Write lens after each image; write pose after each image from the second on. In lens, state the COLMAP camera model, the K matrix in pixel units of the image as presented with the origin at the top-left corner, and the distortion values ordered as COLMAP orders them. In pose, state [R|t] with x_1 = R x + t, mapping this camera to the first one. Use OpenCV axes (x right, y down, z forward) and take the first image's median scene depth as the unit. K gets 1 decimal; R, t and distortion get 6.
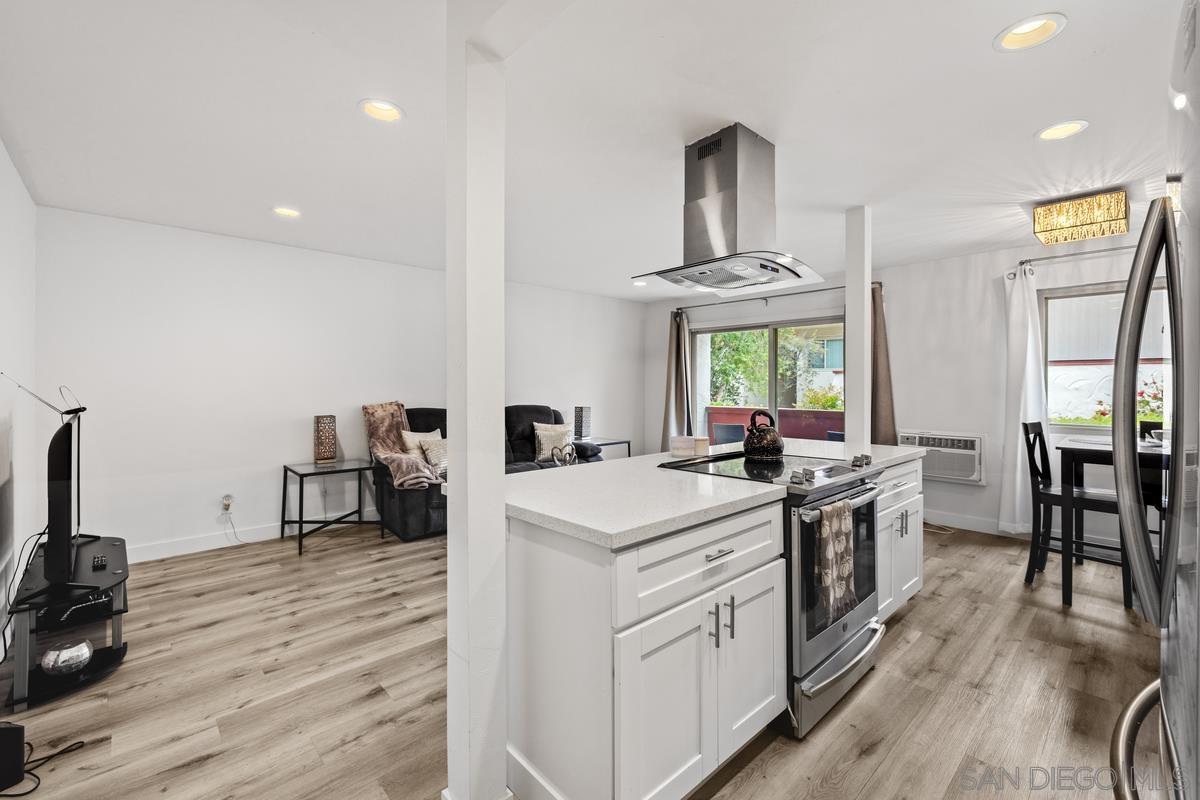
lens RADIAL K [[504.6, 0, 584.9], [0, 504.6, 381.6], [0, 0, 1]] dist [-0.004297, 0.000487]
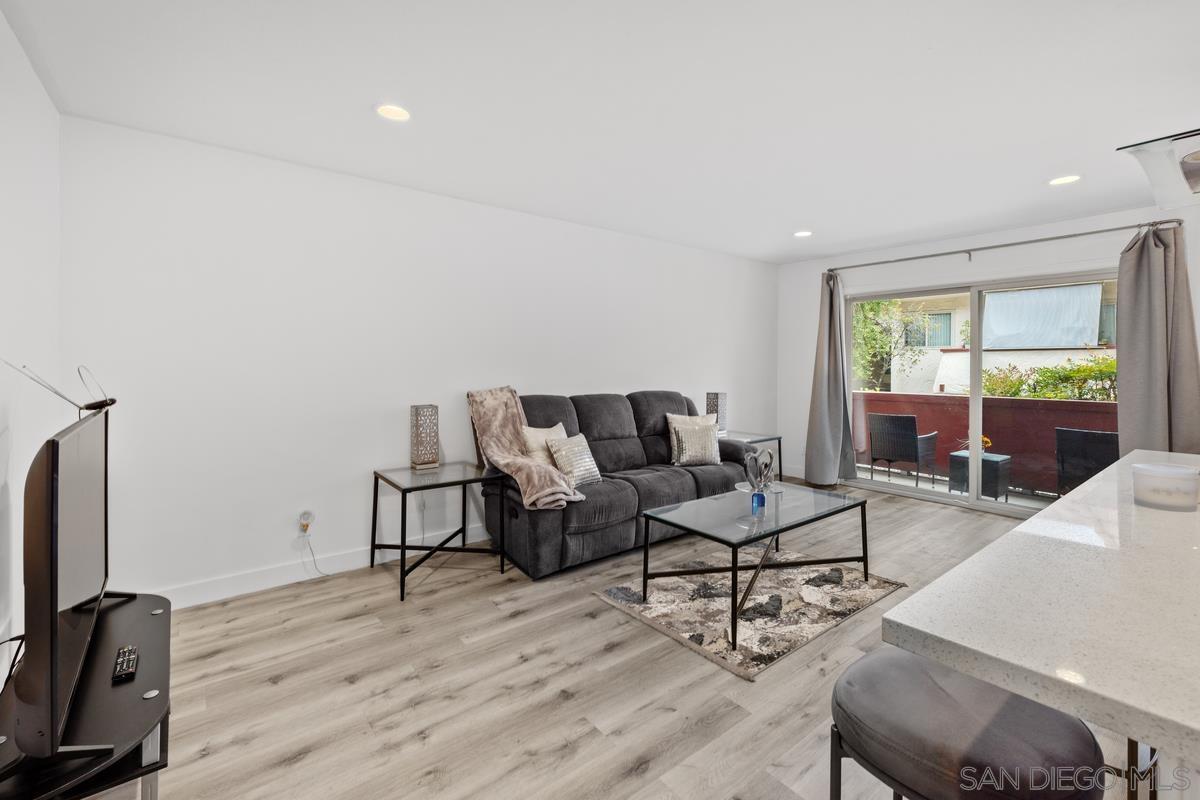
lens RADIAL K [[529.0, 0, 592.1], [0, 529.0, 363.5], [0, 0, 1]] dist [-0.008488, 0.001007]
pose [[0.995943, 0.001505, -0.089973, -0.212105], [-0.001206, 0.999994, 0.003382, 0.001452], [0.089977, -0.003260, 0.995938, 0.254607]]
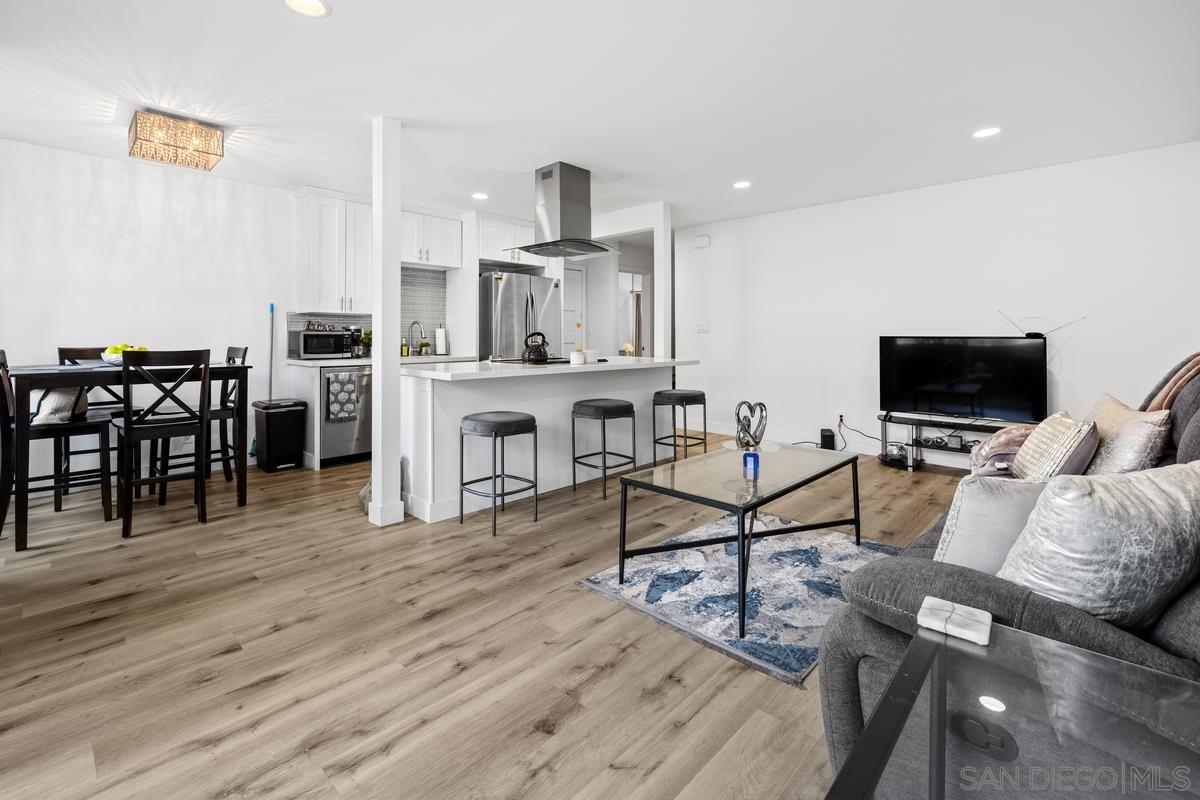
lens RADIAL K [[529.0, 0, 614.7], [0, 529.0, 325.8], [0, 0, 1]] dist [-0.008488, 0.001007]
pose [[-0.994219, -0.005107, -0.107246, 0.174187], [-0.002414, 0.999679, -0.025230, 0.046413], [0.107340, -0.024826, -0.993912, 1.588611]]
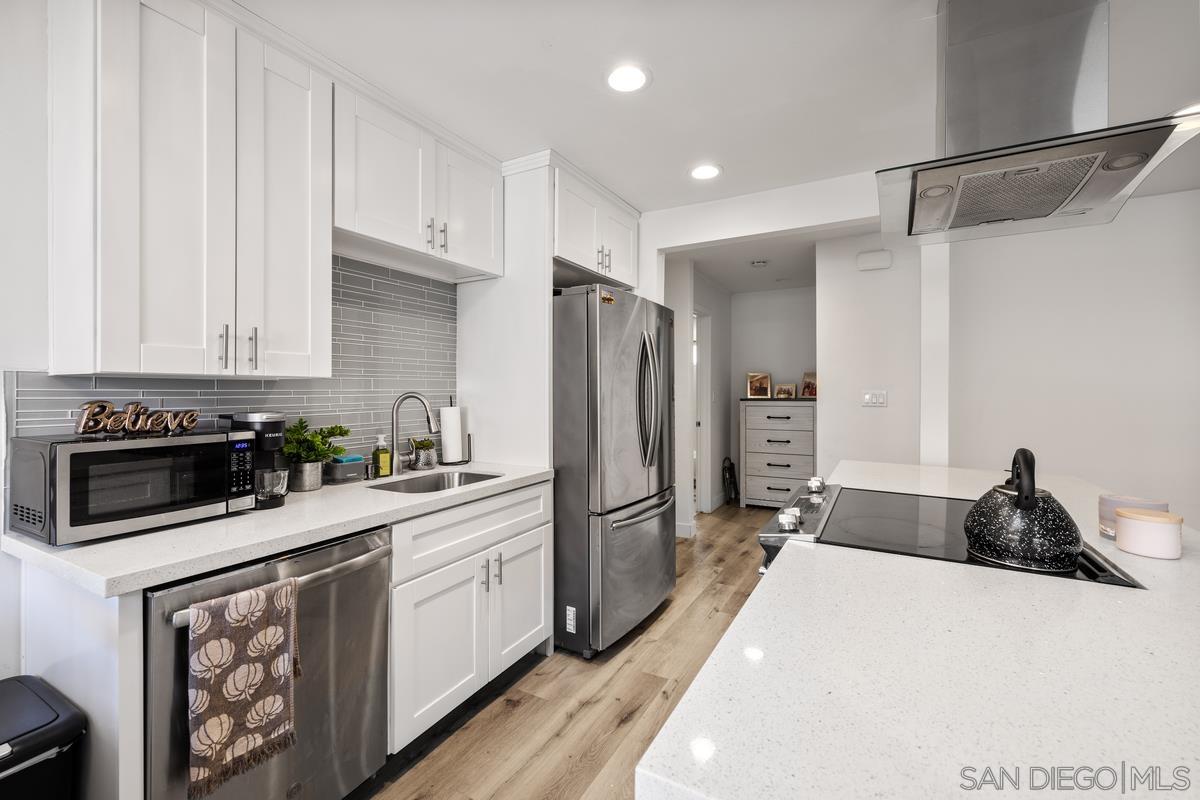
lens RADIAL K [[504.6, 0, 606.6], [0, 504.6, 385.7], [0, 0, 1]] dist [-0.004297, 0.000487]
pose [[-0.942574, -0.005821, -0.333945, 0.506525], [-0.000425, 0.999868, -0.016229, 0.004087], [0.333996, -0.015155, -0.942453, 0.805380]]
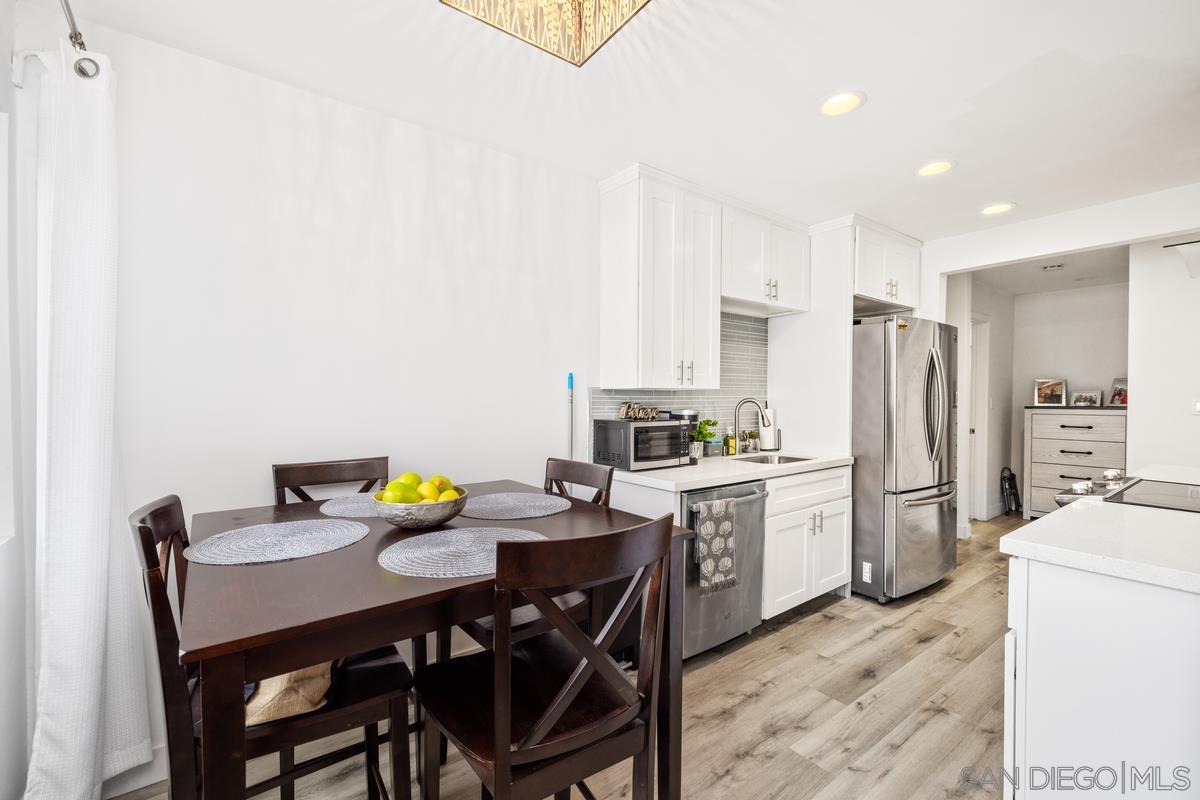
lens RADIAL K [[504.6, 0, 602.2], [0, 504.6, 402.6], [0, 0, 1]] dist [-0.004297, 0.000487]
pose [[-0.995995, -0.006111, 0.089202, 0.679626], [-0.005612, 0.999967, 0.005837, 0.005863], [-0.089235, 0.005313, -0.995996, 1.029310]]
